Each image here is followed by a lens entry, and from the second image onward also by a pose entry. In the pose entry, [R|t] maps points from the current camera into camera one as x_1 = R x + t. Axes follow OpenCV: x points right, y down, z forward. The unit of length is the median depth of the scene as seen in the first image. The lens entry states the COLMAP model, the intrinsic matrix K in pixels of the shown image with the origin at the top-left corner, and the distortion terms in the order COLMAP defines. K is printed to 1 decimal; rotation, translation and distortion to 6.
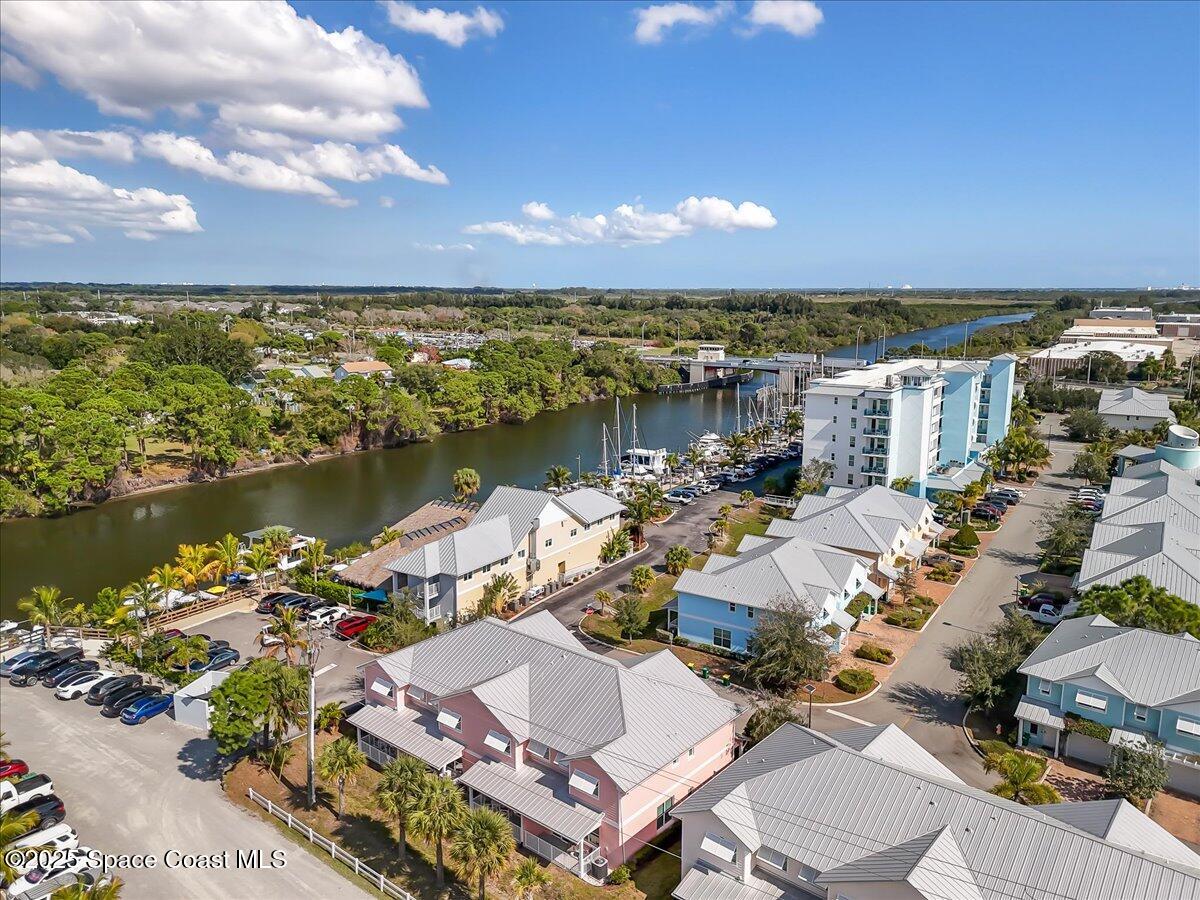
lens RADIAL K [[897.0, 0, 601.2], [0, 897.0, 455.0], [0, 0, 1]] dist [0.058253, -0.023721]
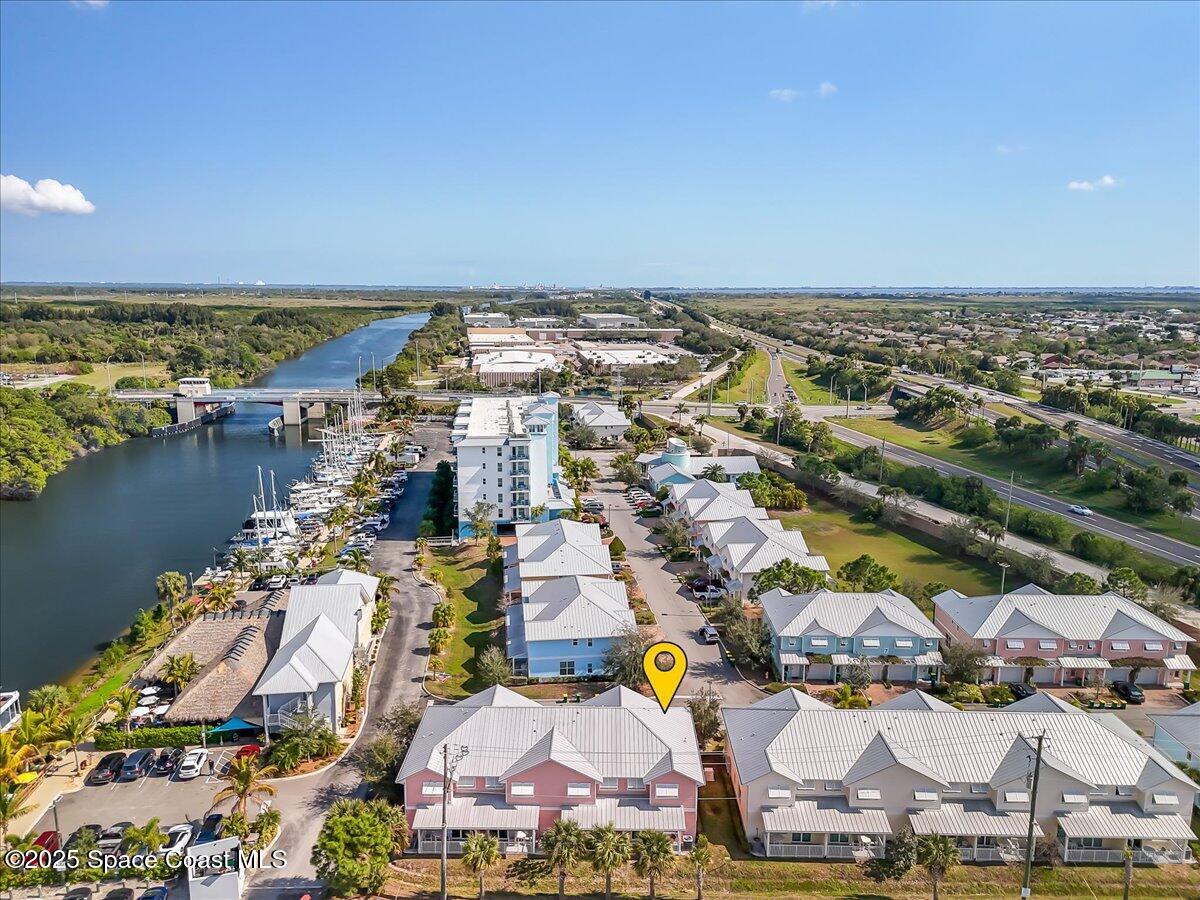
lens RADIAL K [[897.0, 0, 602.3], [0, 897.0, 447.1], [0, 0, 1]] dist [0.058253, -0.023721]
pose [[0.767905, -0.117810, 0.629637, -0.370922], [0.117039, 0.992200, 0.042908, -0.098277], [-0.629781, 0.040743, 0.775704, -0.023650]]
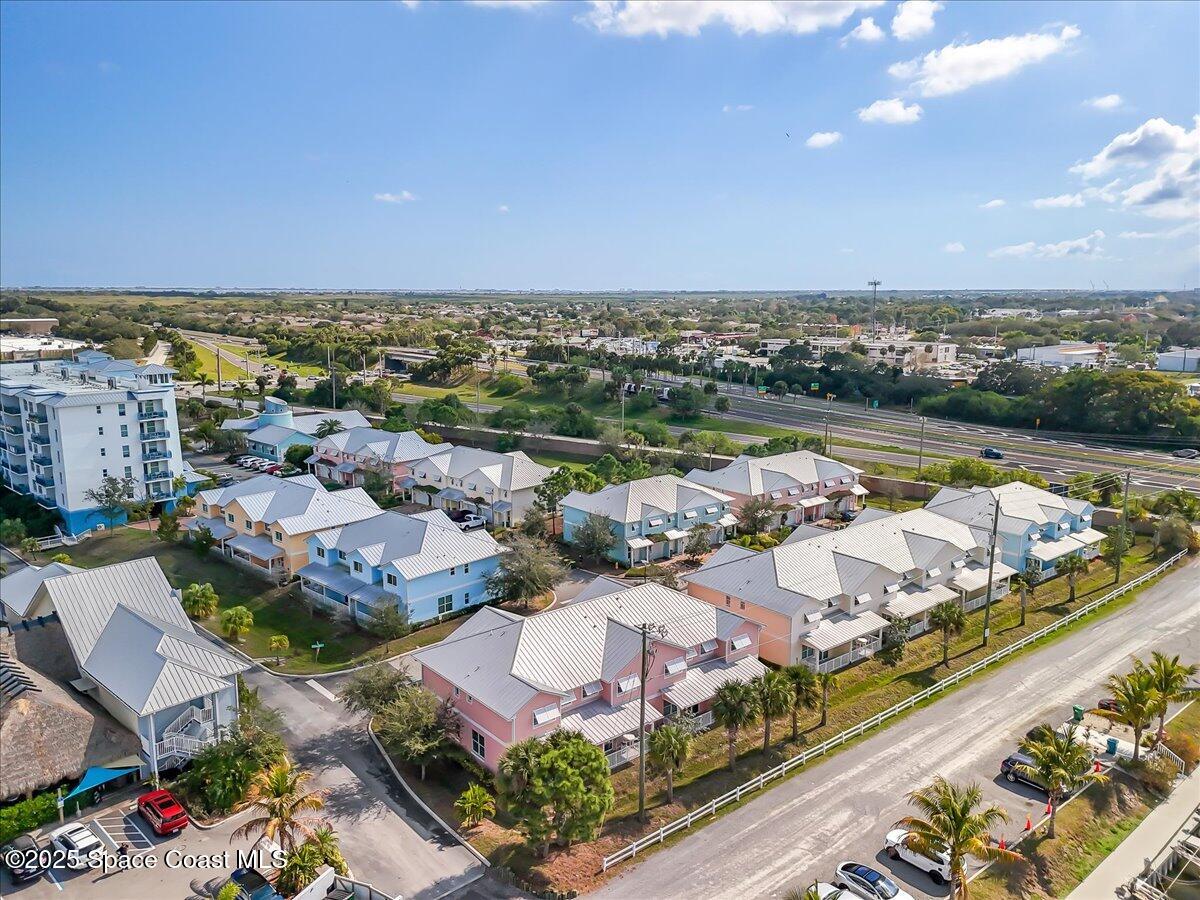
lens RADIAL K [[897.0, 0, 599.5], [0, 897.0, 450.0], [0, 0, 1]] dist [0.058253, -0.023721]
pose [[0.170805, -0.177365, 0.969210, -0.529720], [0.182497, 0.972340, 0.145776, -0.063014], [-0.968256, 0.151979, 0.198449, 0.358496]]
